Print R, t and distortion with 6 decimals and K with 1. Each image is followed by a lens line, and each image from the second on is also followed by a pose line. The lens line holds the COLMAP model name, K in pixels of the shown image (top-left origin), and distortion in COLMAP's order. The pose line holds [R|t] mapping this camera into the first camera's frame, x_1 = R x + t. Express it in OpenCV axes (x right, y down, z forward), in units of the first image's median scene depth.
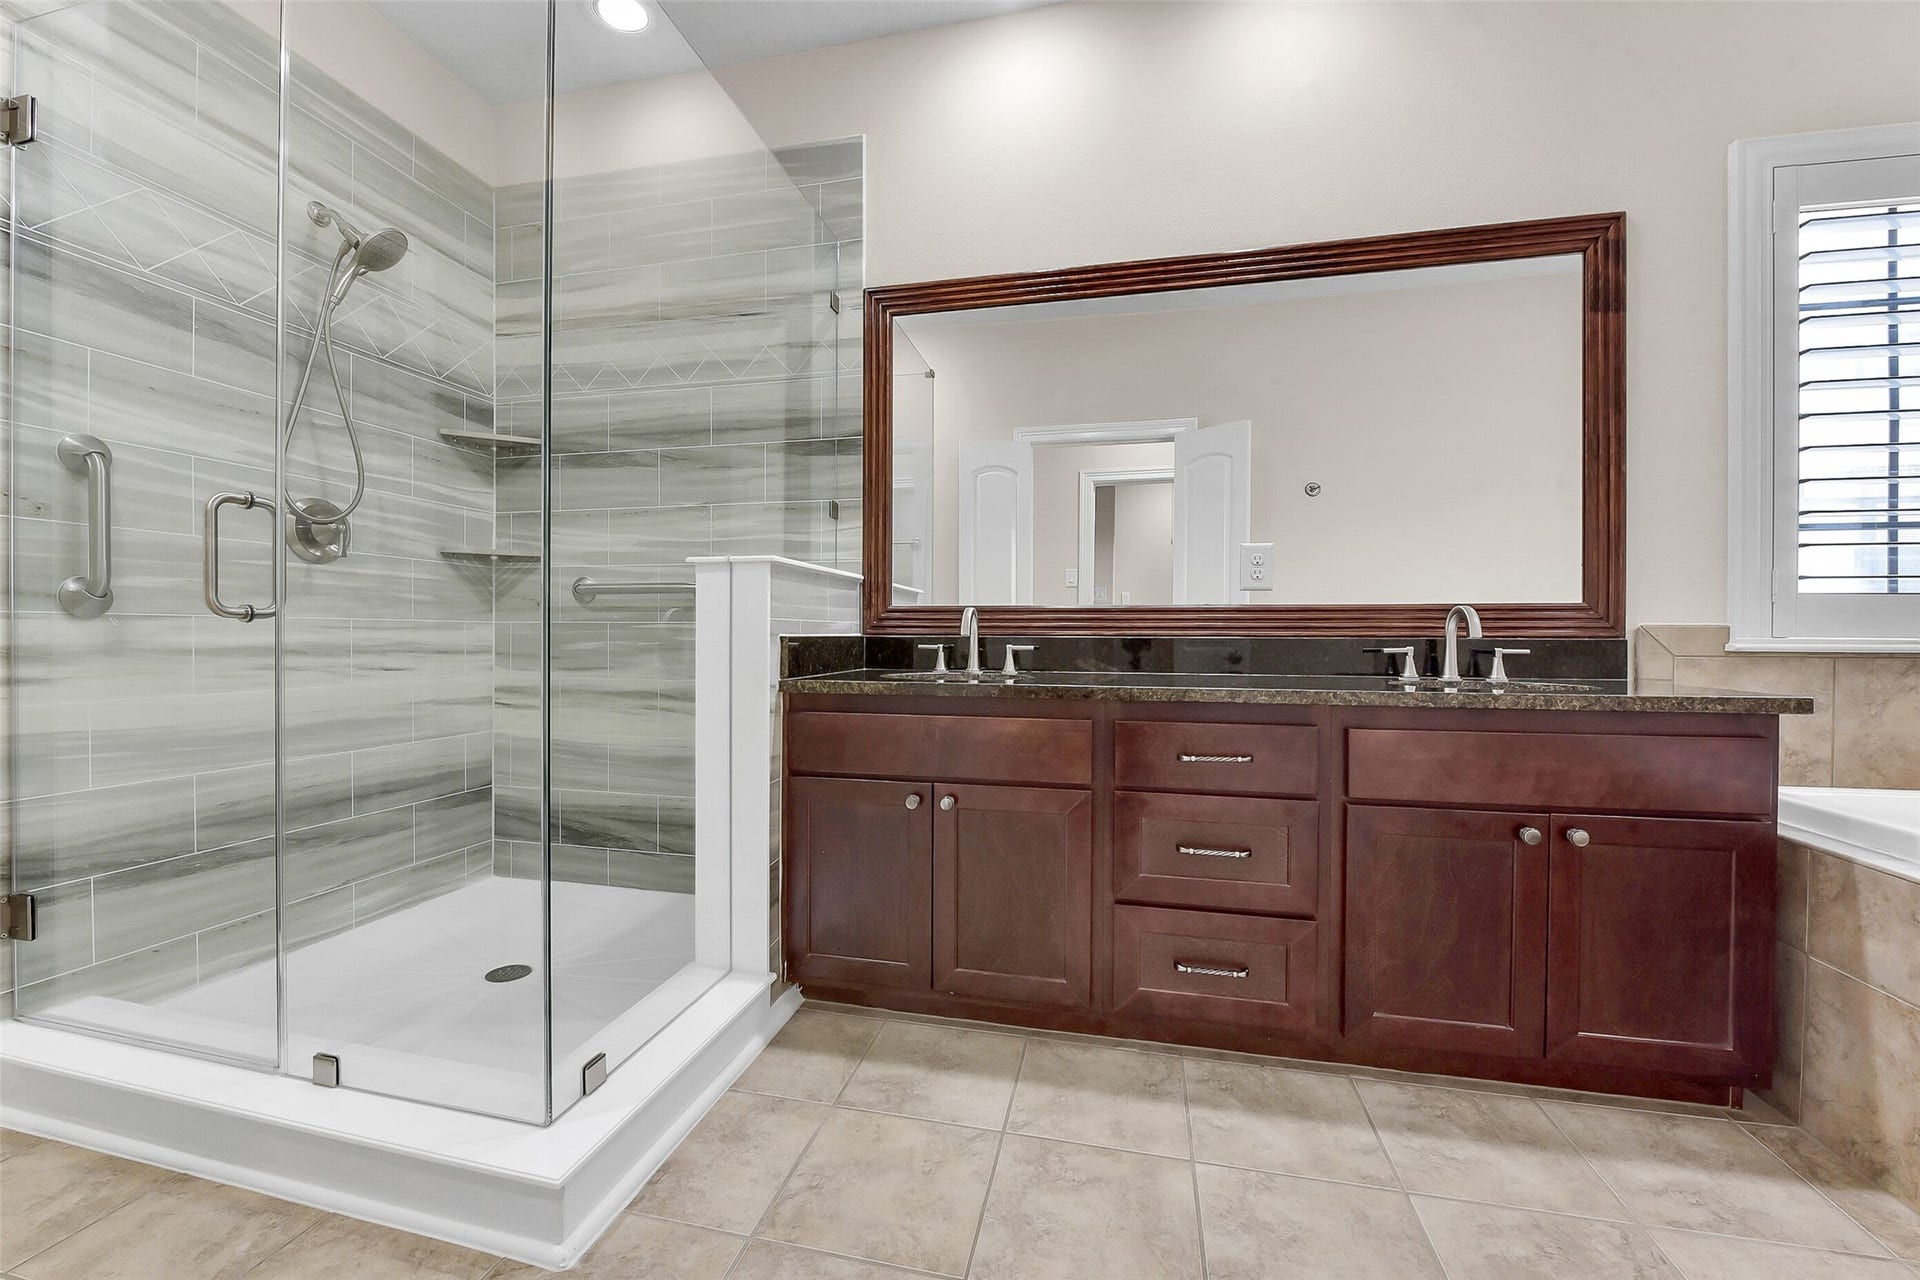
lens RADIAL K [[762.0, 0, 949.6], [0, 762.0, 642.7], [0, 0, 1]] dist [-0.012604, -0.001014]
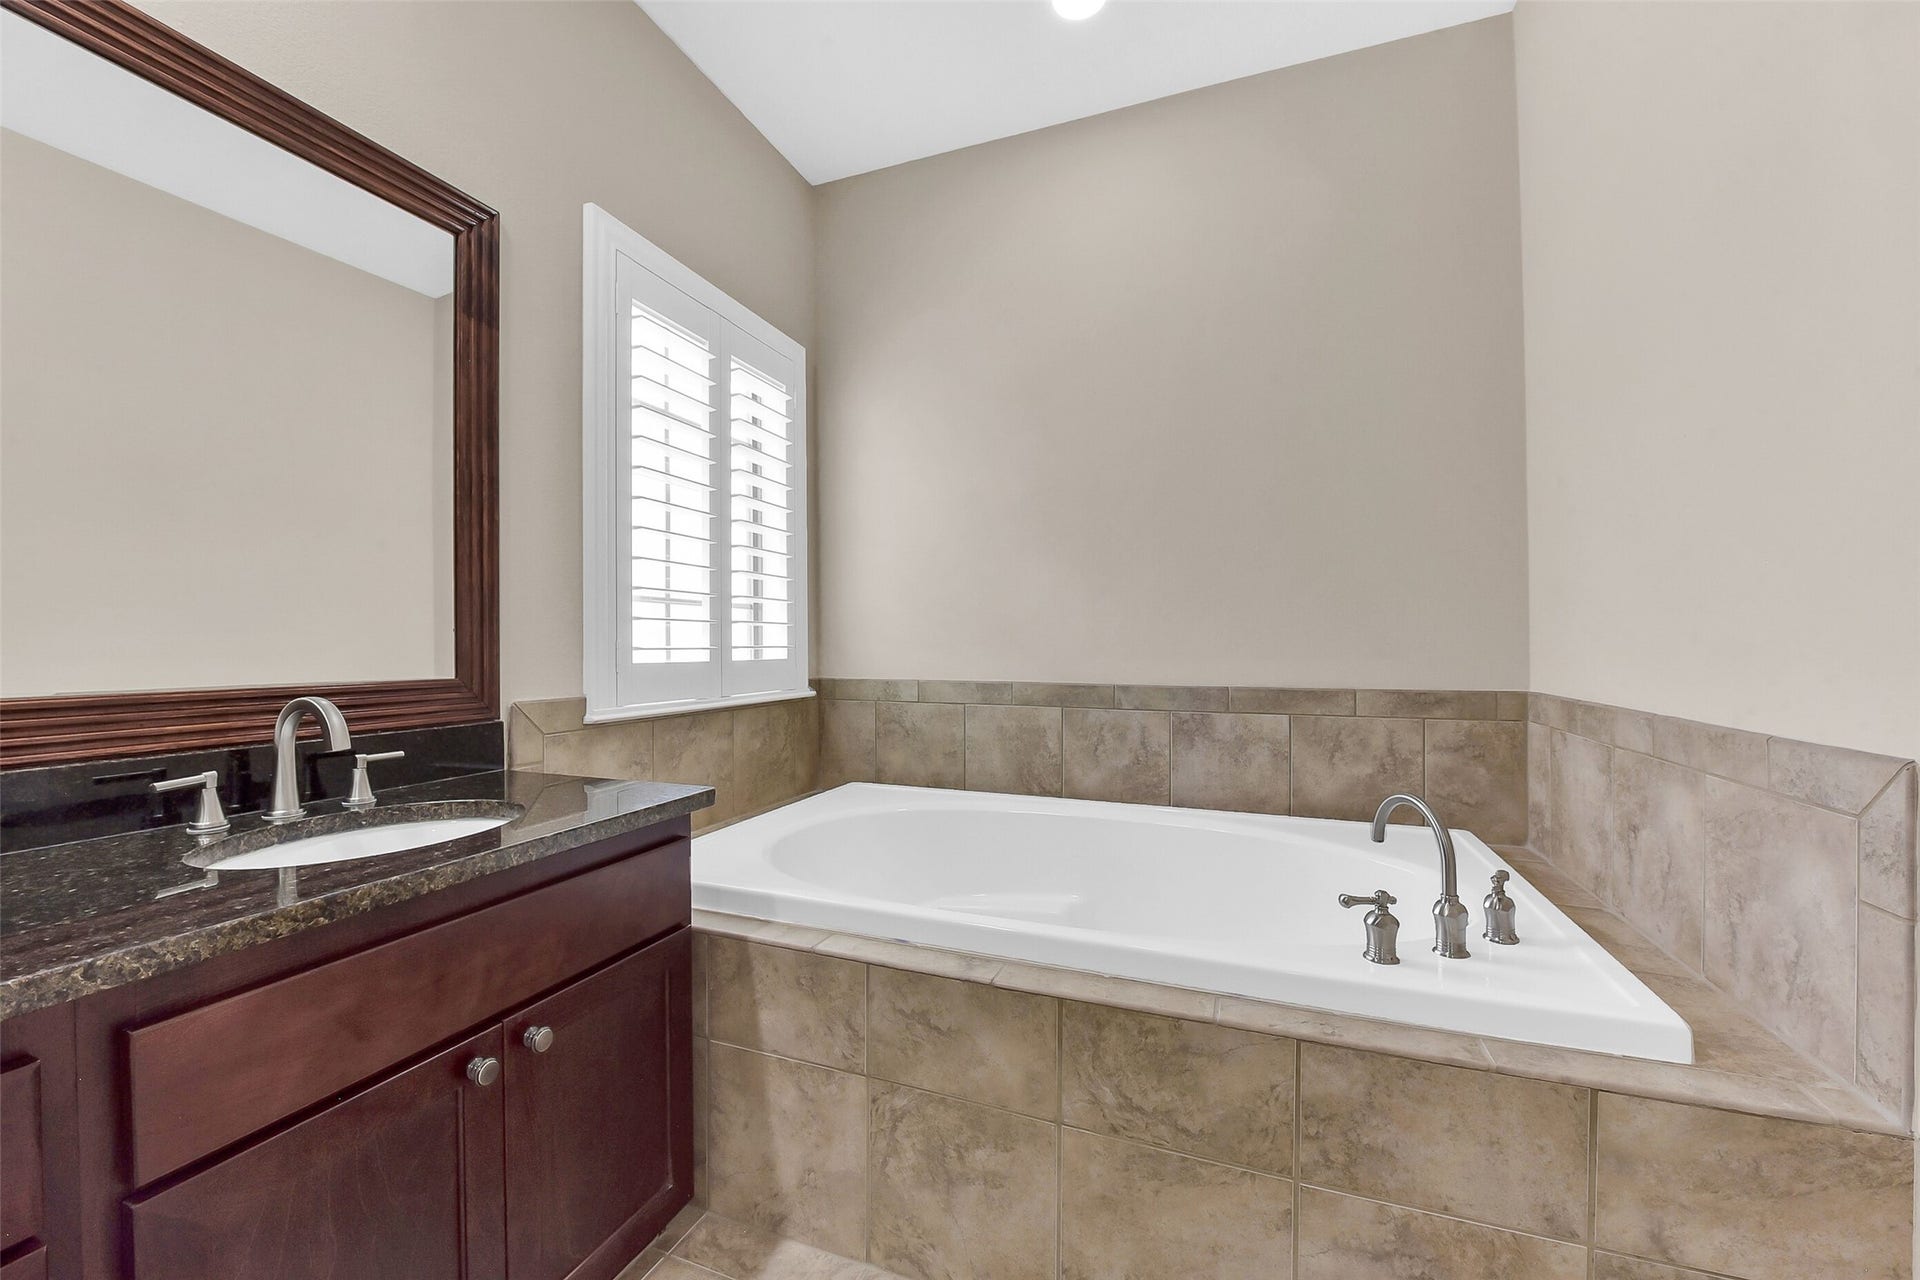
lens RADIAL K [[749.7, 0, 955.8], [0, 749.7, 643.2], [0, 0, 1]] dist [-0.011227, -0.003502]
pose [[0.140603, 0.000749, 0.990066, 0.151394], [0.017391, 0.999844, -0.003226, -0.081995], [-0.989913, 0.017672, 0.140568, 0.394632]]
